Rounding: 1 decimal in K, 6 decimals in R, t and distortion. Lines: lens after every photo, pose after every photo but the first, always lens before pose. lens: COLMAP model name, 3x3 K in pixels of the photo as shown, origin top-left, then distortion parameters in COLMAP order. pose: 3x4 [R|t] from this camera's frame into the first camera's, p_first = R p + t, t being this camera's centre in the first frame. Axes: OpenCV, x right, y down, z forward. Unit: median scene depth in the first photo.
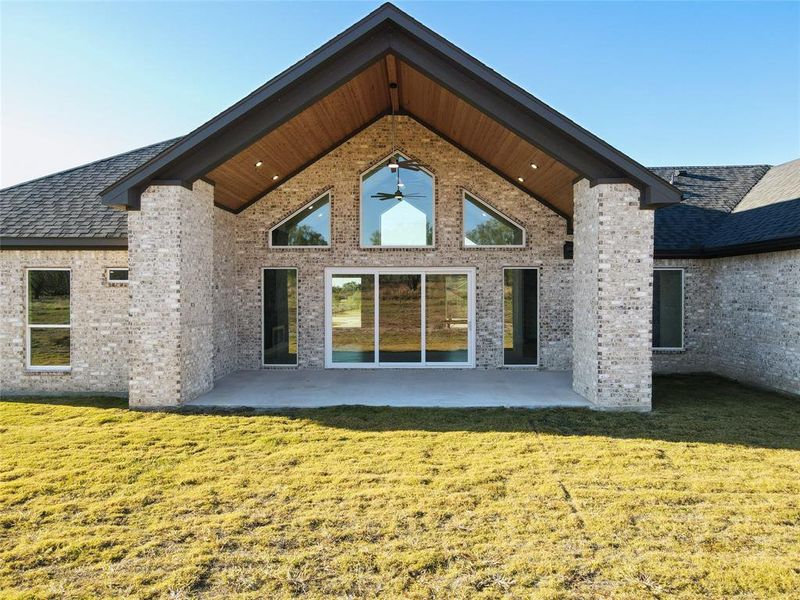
lens RADIAL K [[599.7, 0, 415.6], [0, 599.7, 298.7], [0, 0, 1]] dist [0.001288, -0.000587]
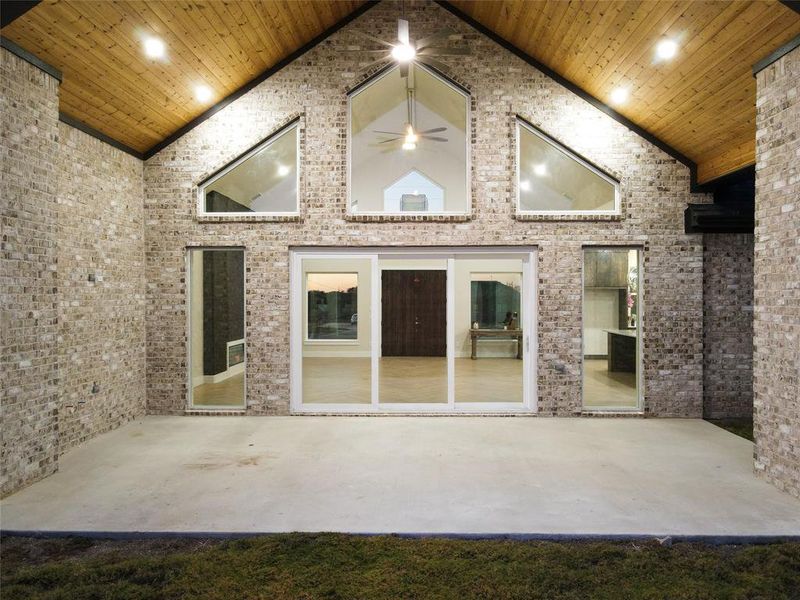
lens RADIAL K [[599.7, 0, 415.6], [0, 599.7, 298.7], [0, 0, 1]] dist [0.001288, -0.000587]
pose [[0.999988, -0.000156, -0.004820, -0.020569], [0.000118, 0.999968, -0.008051, 0.004630], [0.004821, 0.008050, 0.999956, 0.397301]]
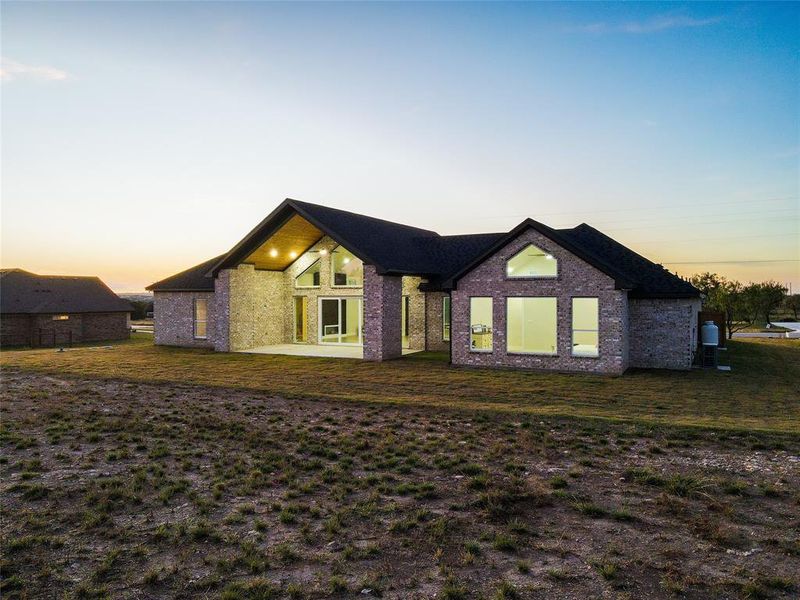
lens RADIAL K [[599.7, 0, 415.6], [0, 599.7, 298.7], [0, 0, 1]] dist [0.001288, -0.000587]
pose [[0.898719, 0.000674, -0.438524, 1.092196], [-0.005519, 0.999937, -0.009773, -0.025569], [0.438490, 0.011203, 0.898666, -0.743825]]
